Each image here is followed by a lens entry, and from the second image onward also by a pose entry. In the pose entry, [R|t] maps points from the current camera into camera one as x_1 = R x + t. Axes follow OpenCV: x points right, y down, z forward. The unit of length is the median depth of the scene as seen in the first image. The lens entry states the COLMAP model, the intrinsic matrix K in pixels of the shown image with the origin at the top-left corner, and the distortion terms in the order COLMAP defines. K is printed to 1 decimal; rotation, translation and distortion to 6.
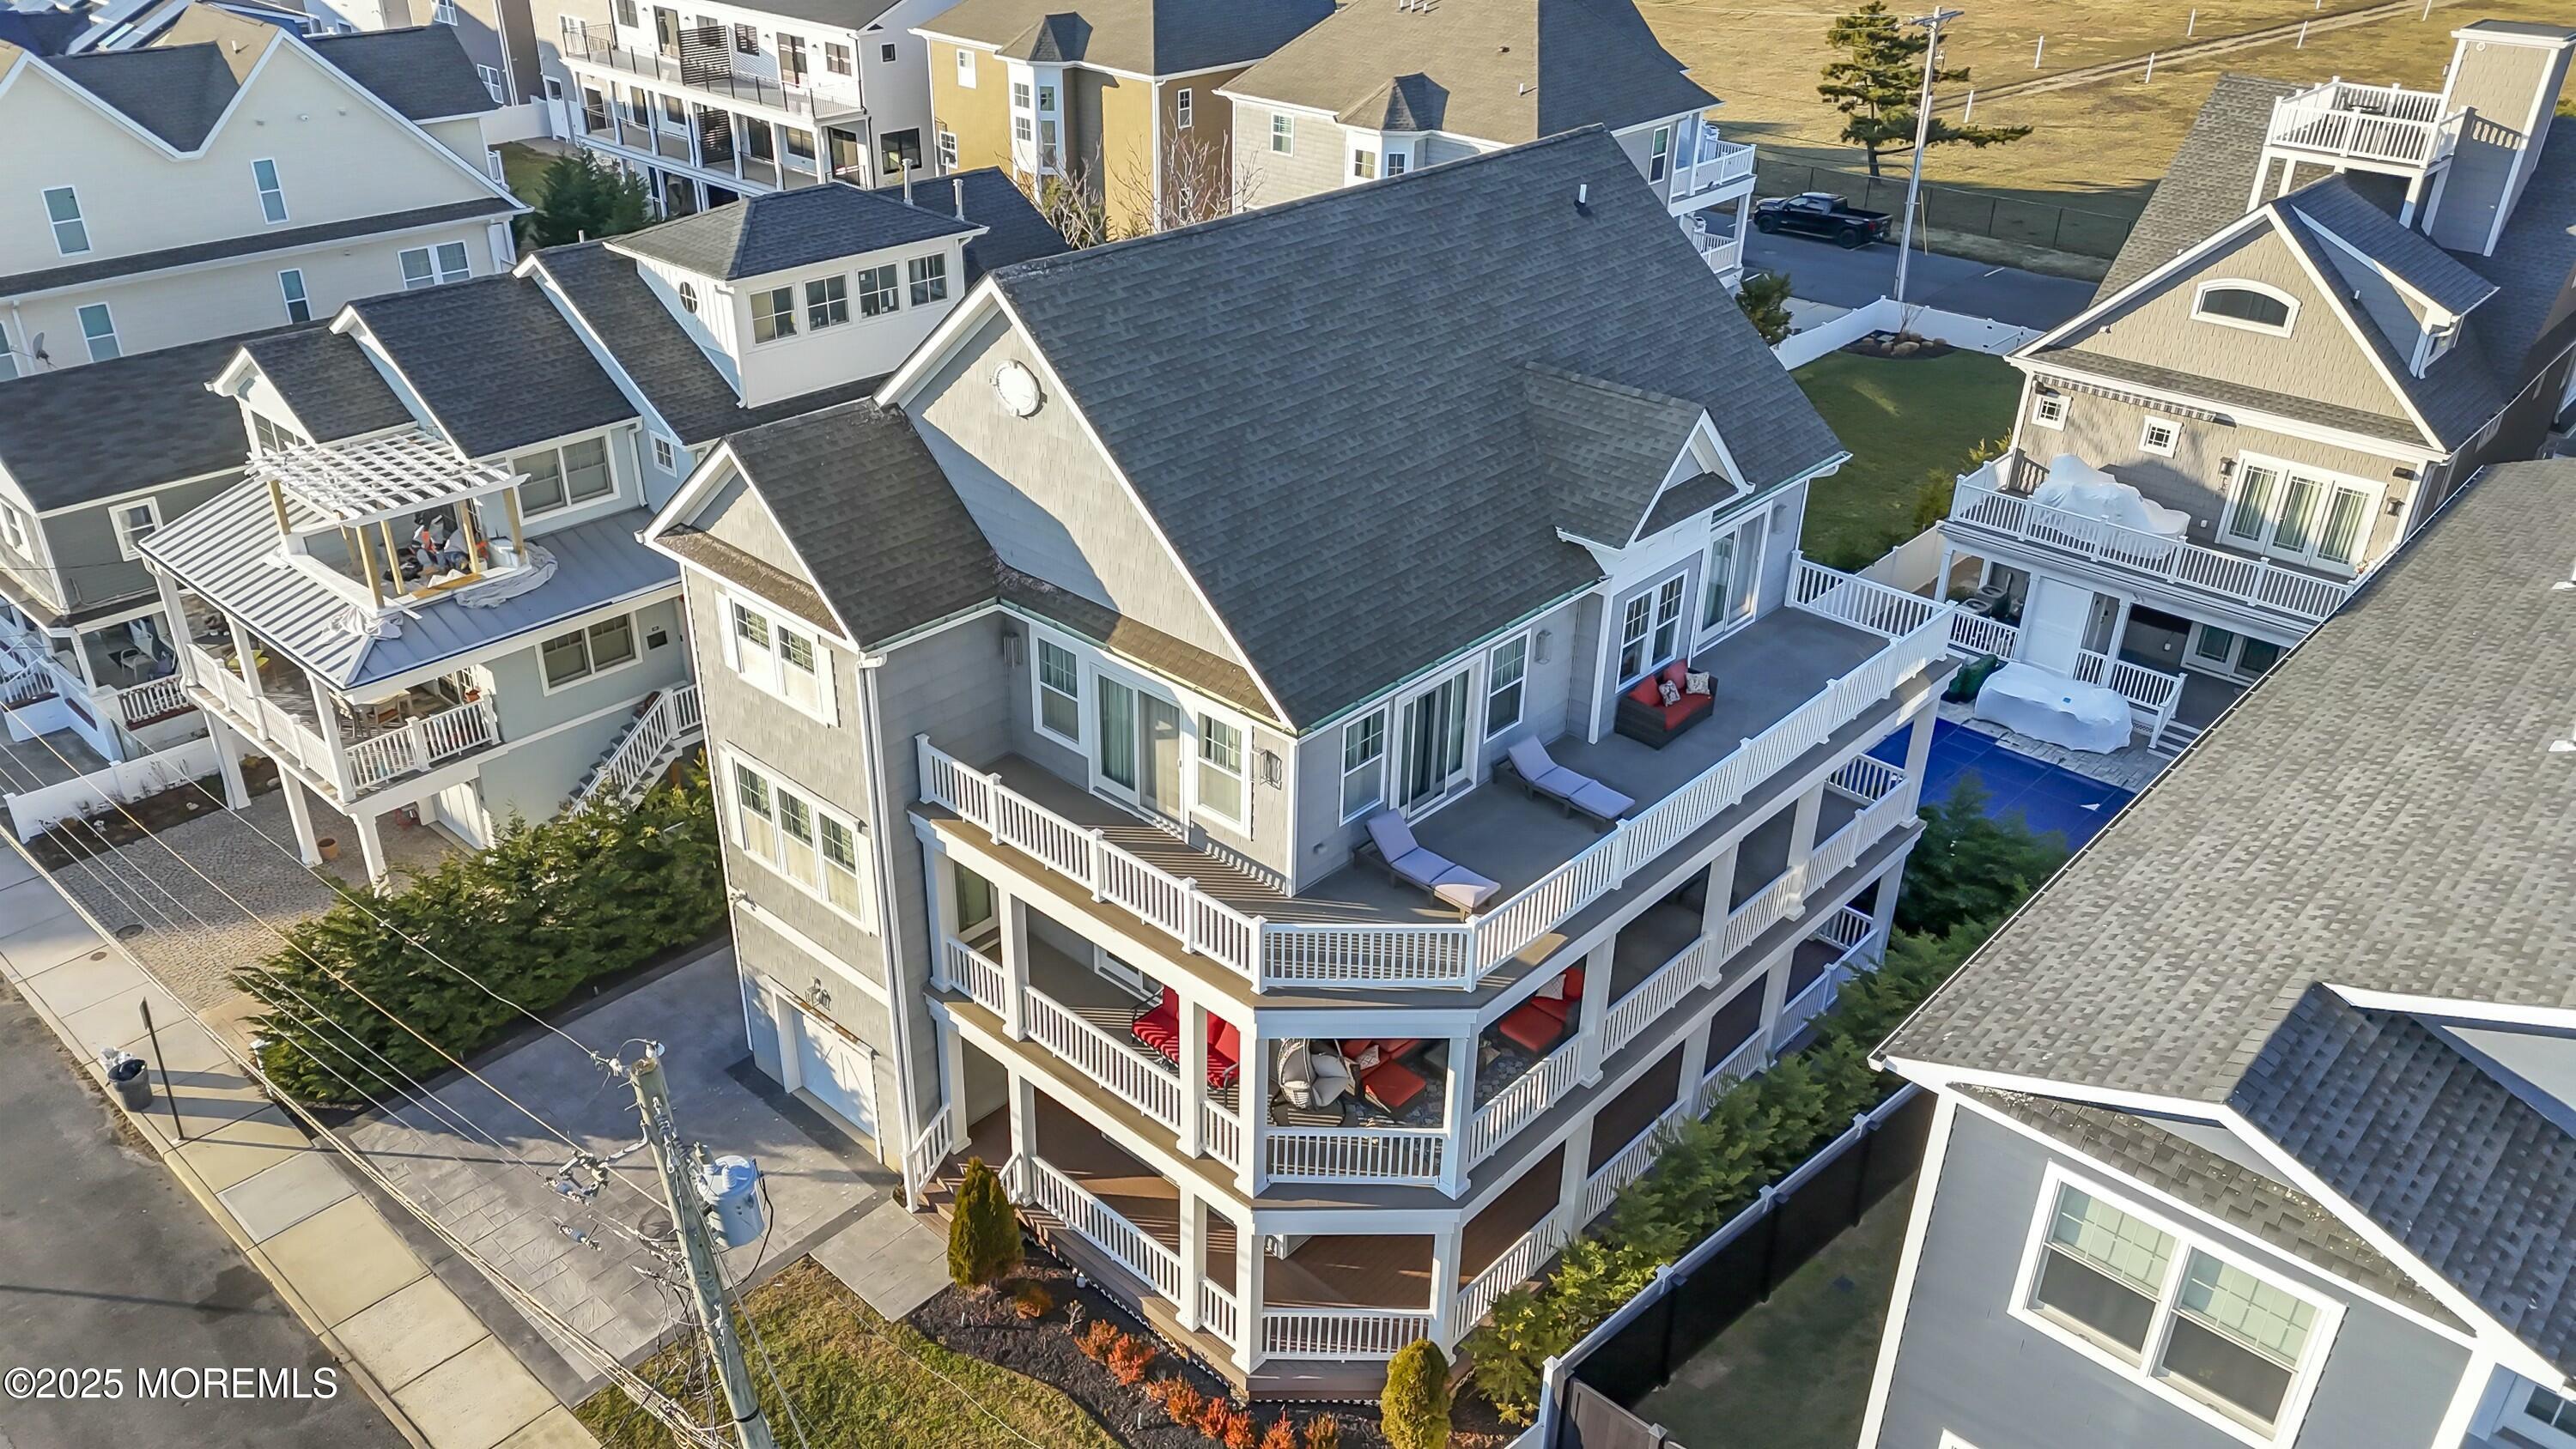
lens RADIAL K [[1881.7, 0, 1295.5], [0, 1881.7, 733.6], [0, 0, 1]] dist [0.112894, -0.112023]
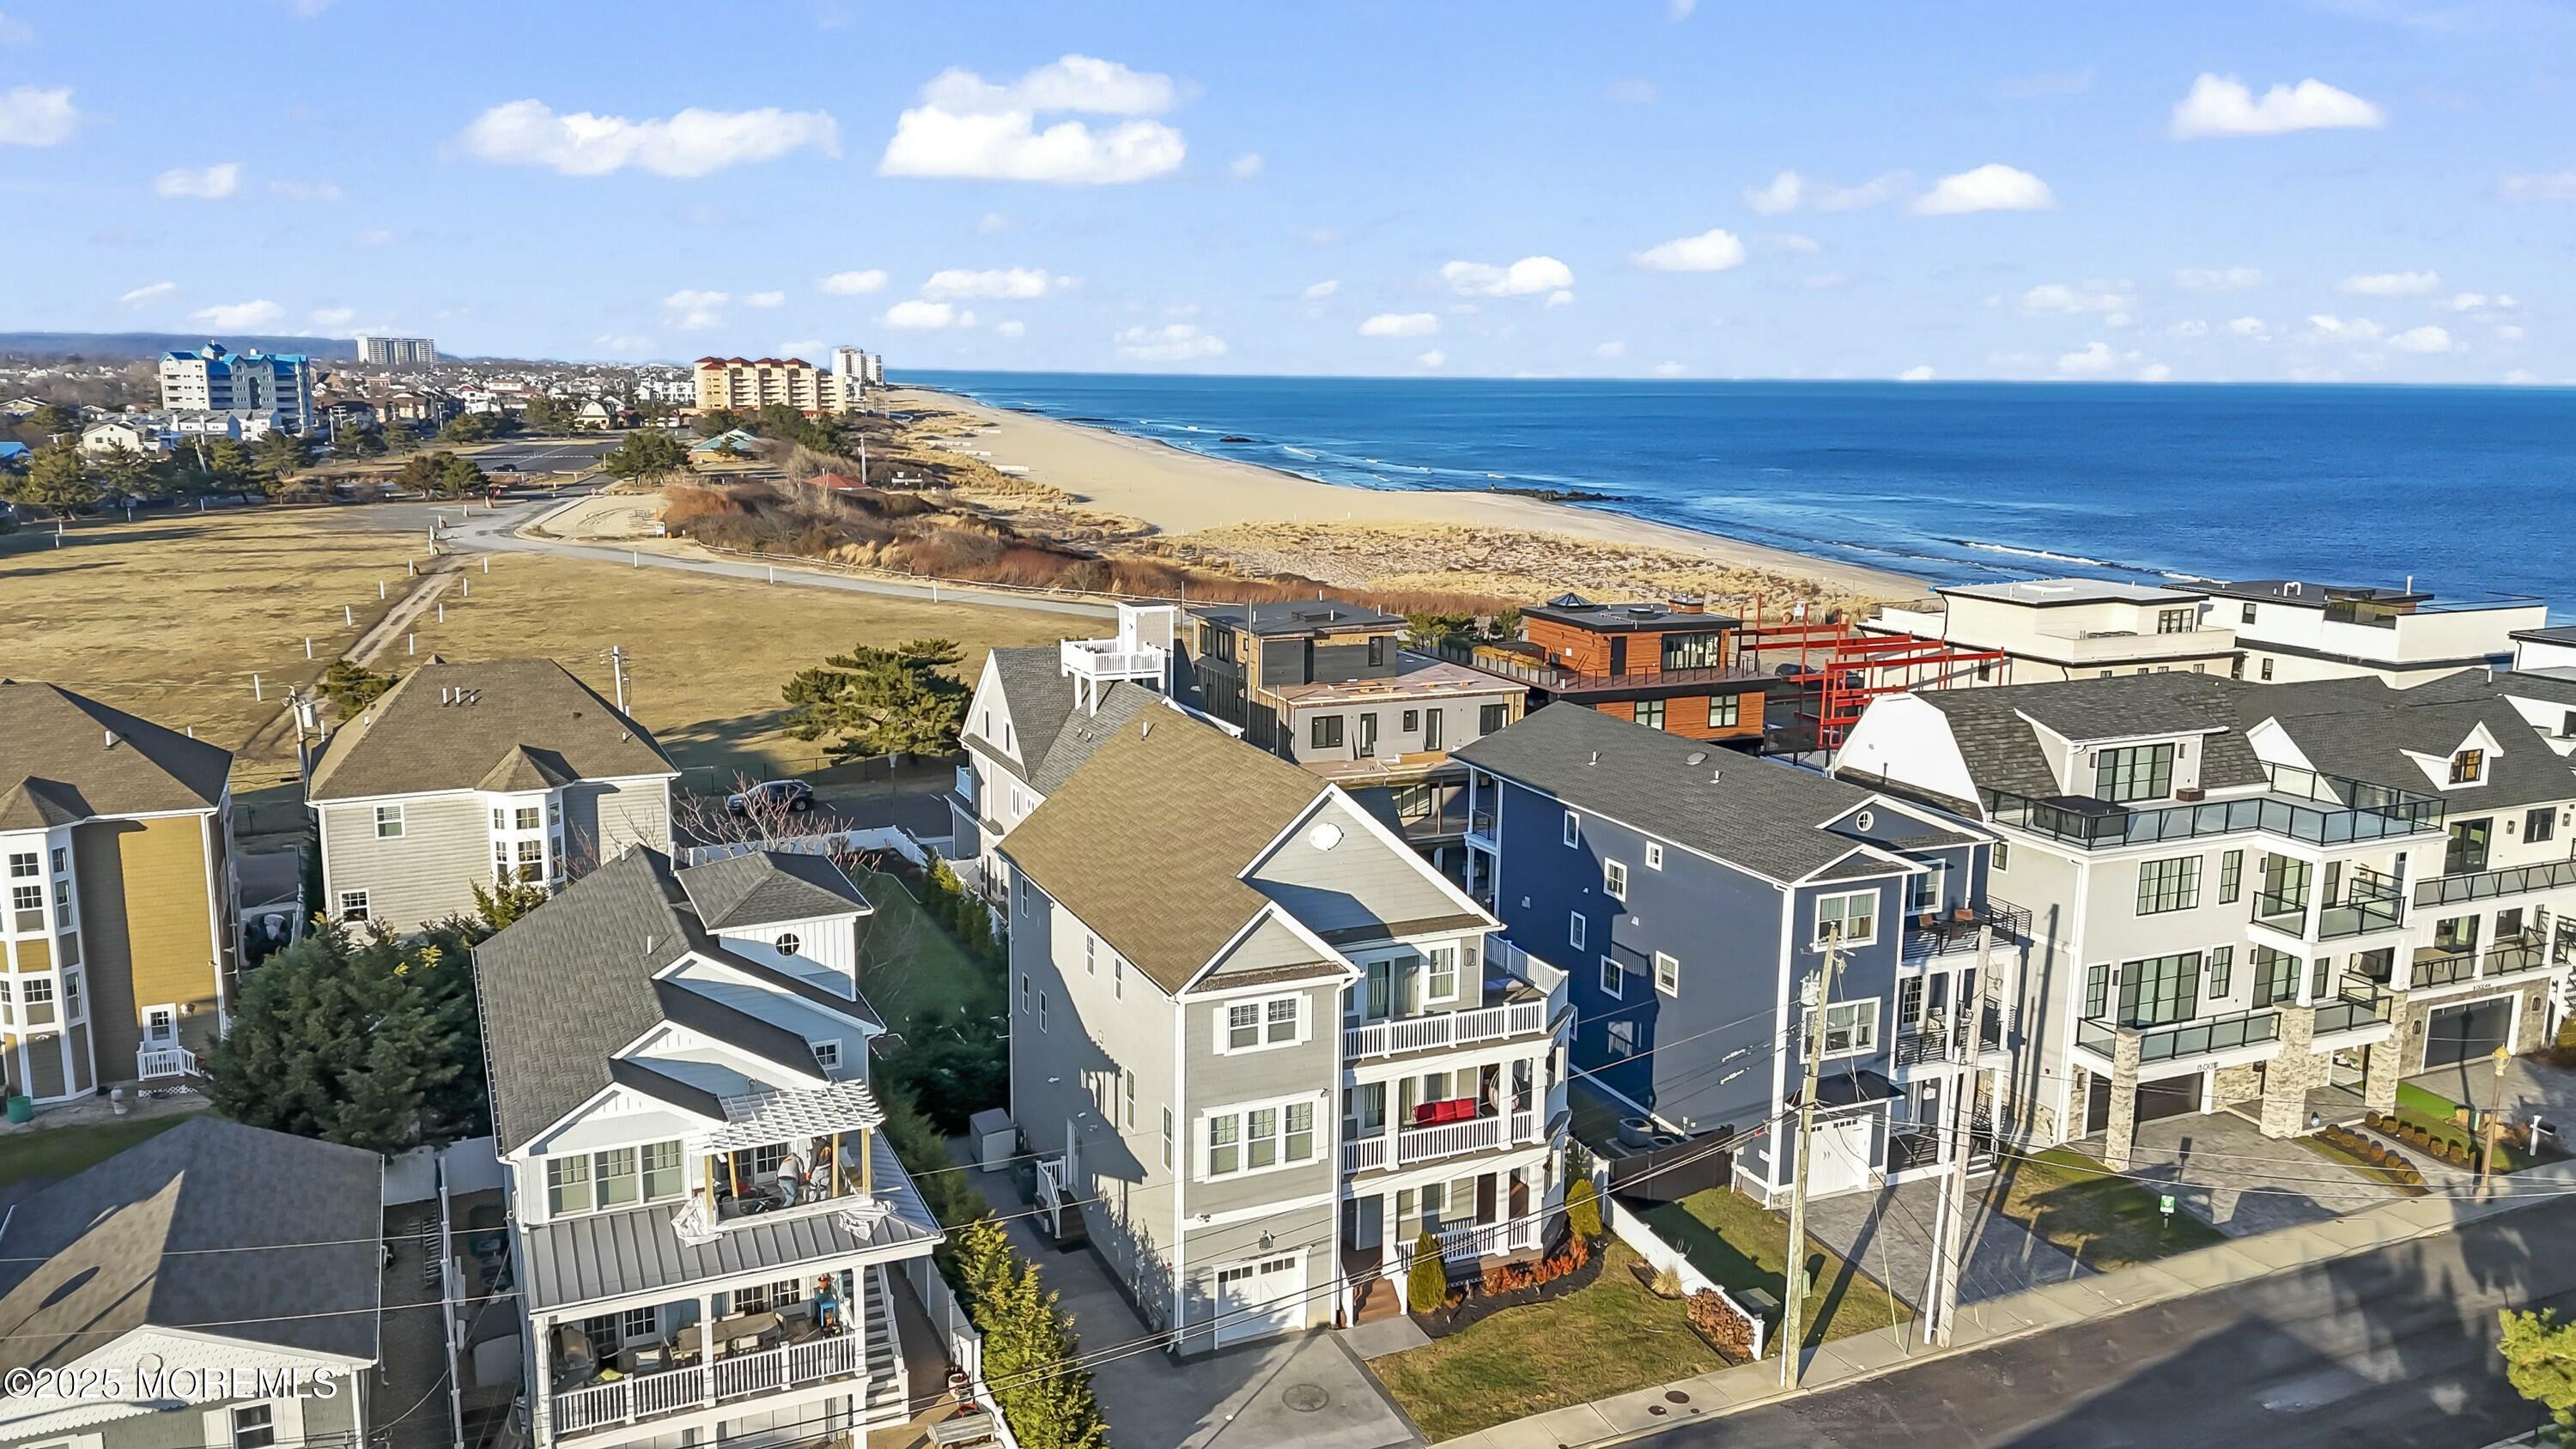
lens RADIAL K [[1890.5, 0, 1288.0], [0, 1890.5, 724.5], [0, 0, 1]] dist [0.083398, -0.076596]
pose [[0.392717, -0.186106, 0.900632, -1.632343], [0.439541, 0.898202, -0.006057, -0.244750], [-0.807822, 0.398243, 0.434540, 0.079852]]
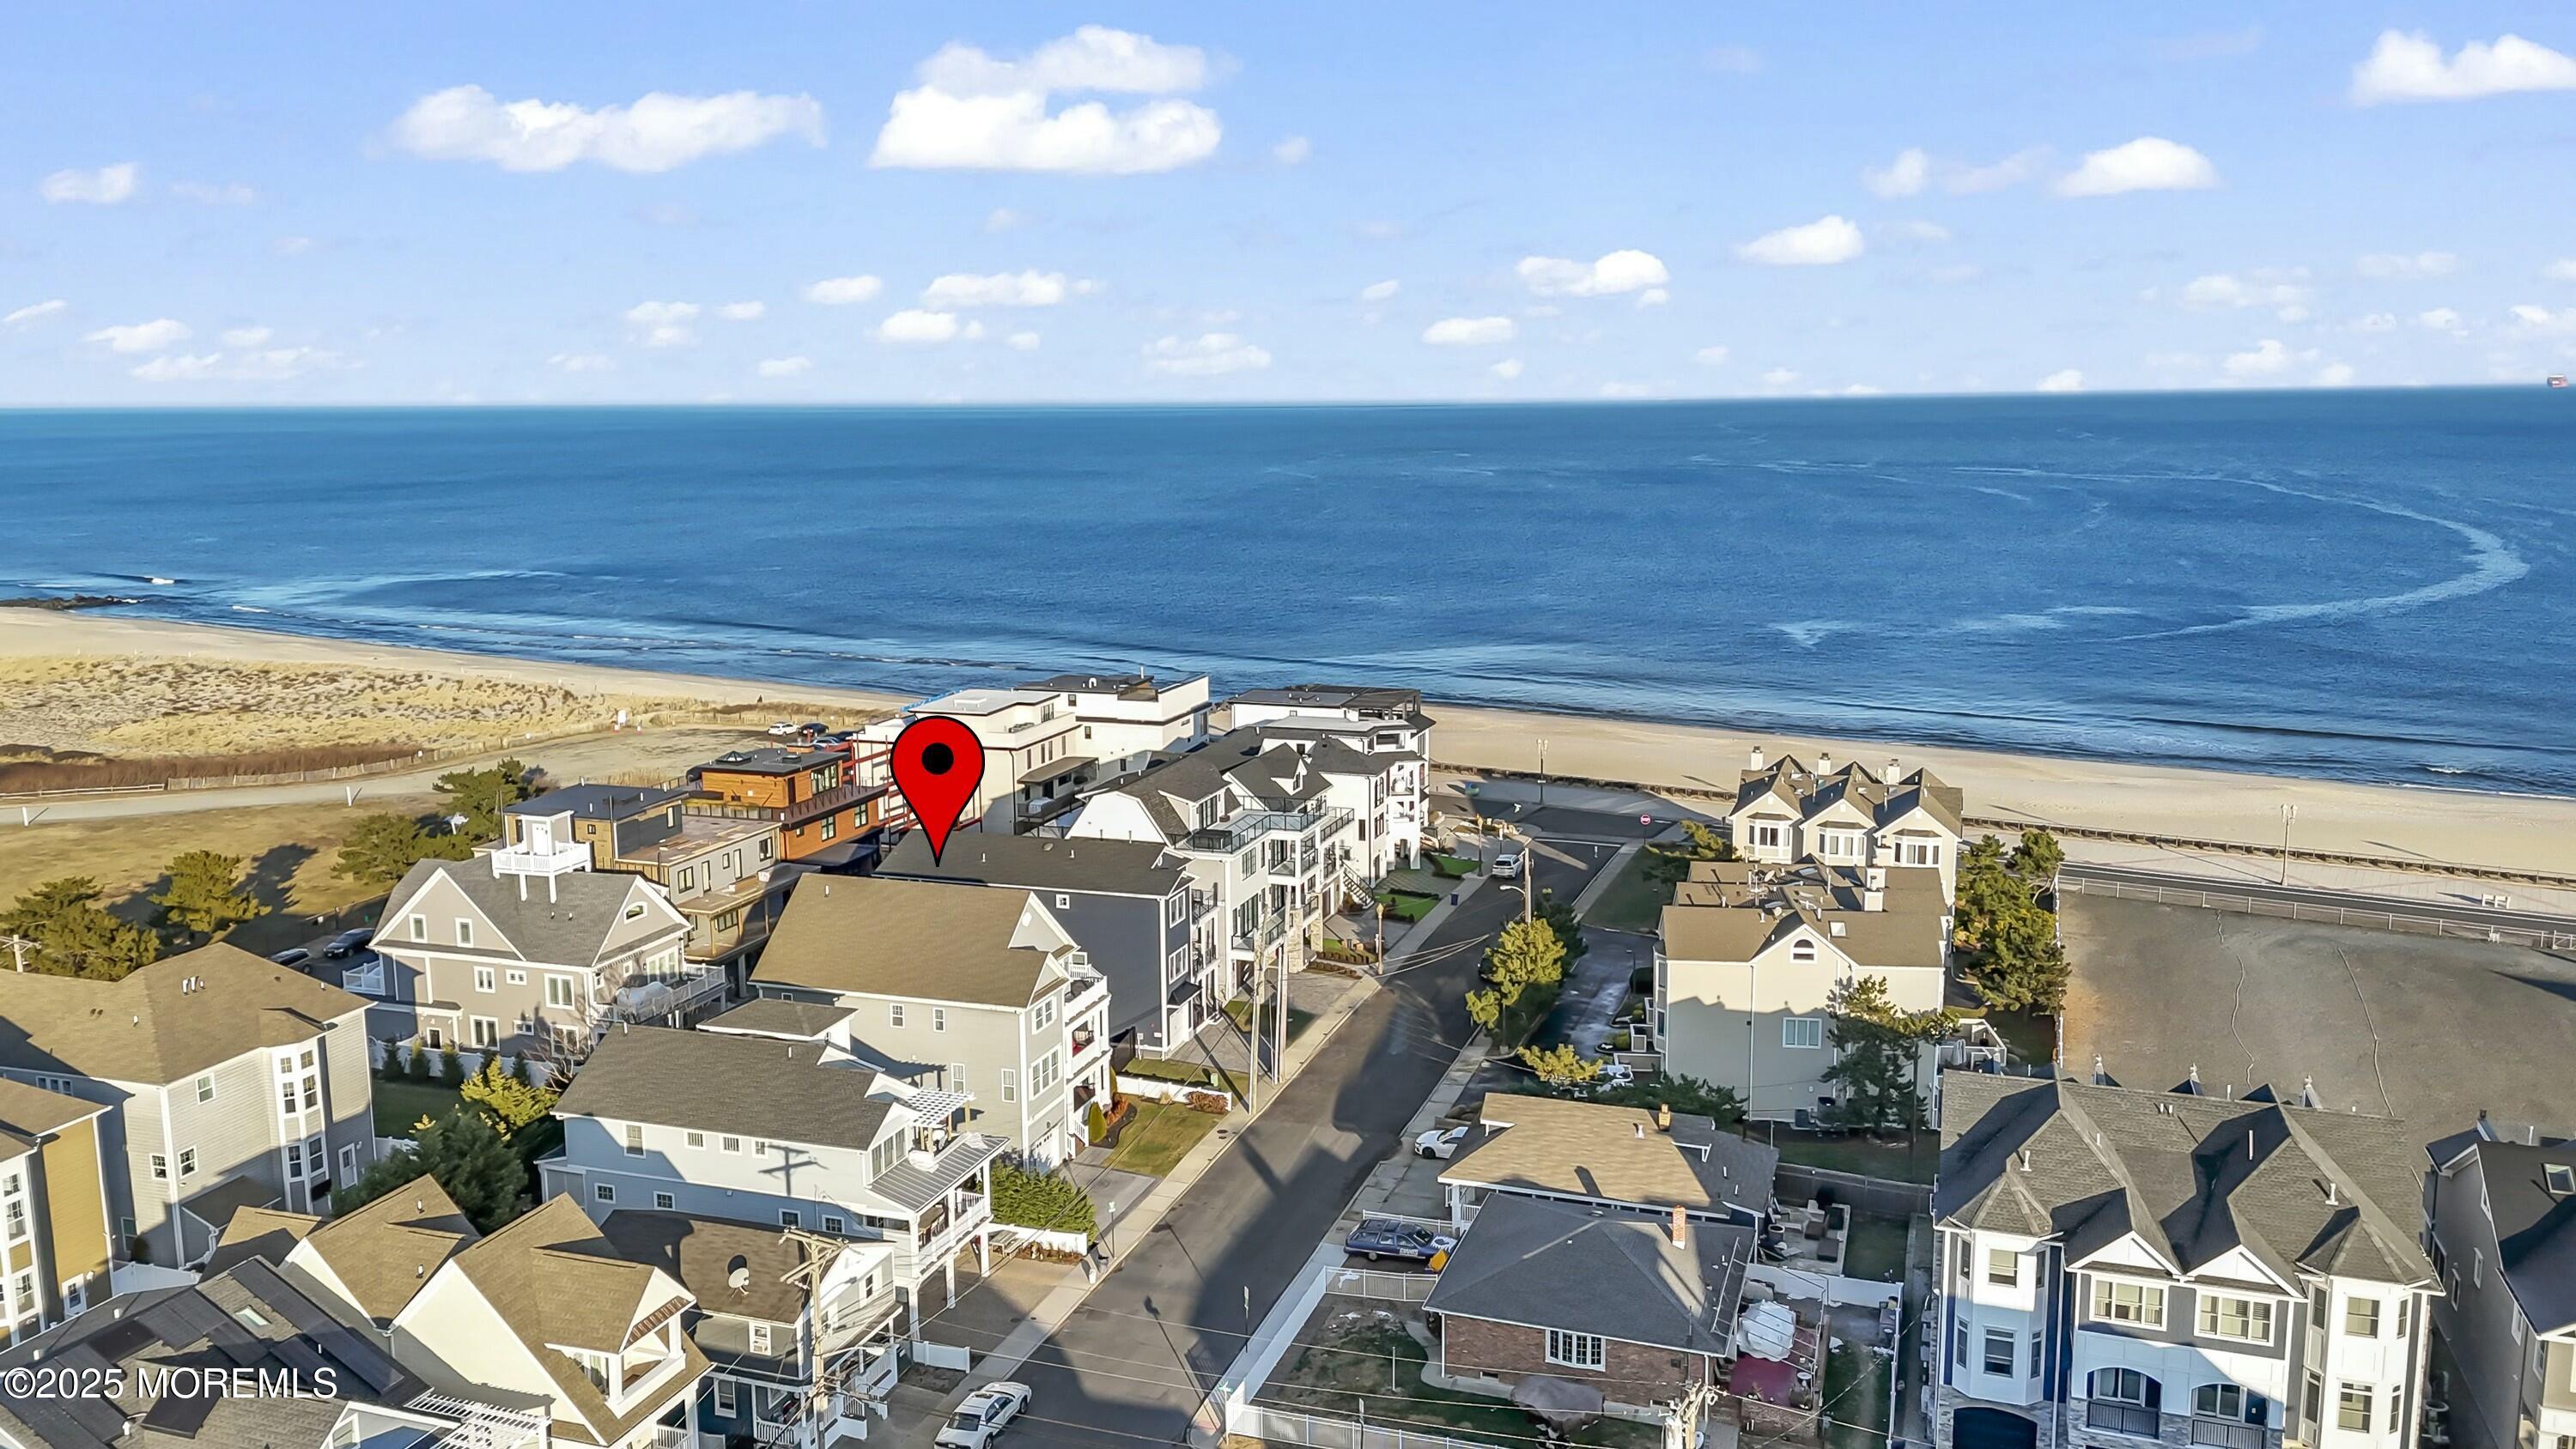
lens RADIAL K [[1911.2, 0, 1288.0], [0, 1911.2, 724.5], [0, 0, 1]] dist [0.081144, -0.071950]
pose [[-0.396655, -0.172550, 0.901605, -3.258477], [0.442206, 0.824787, 0.352394, -1.408184], [-0.804437, 0.538473, -0.250853, 1.115573]]
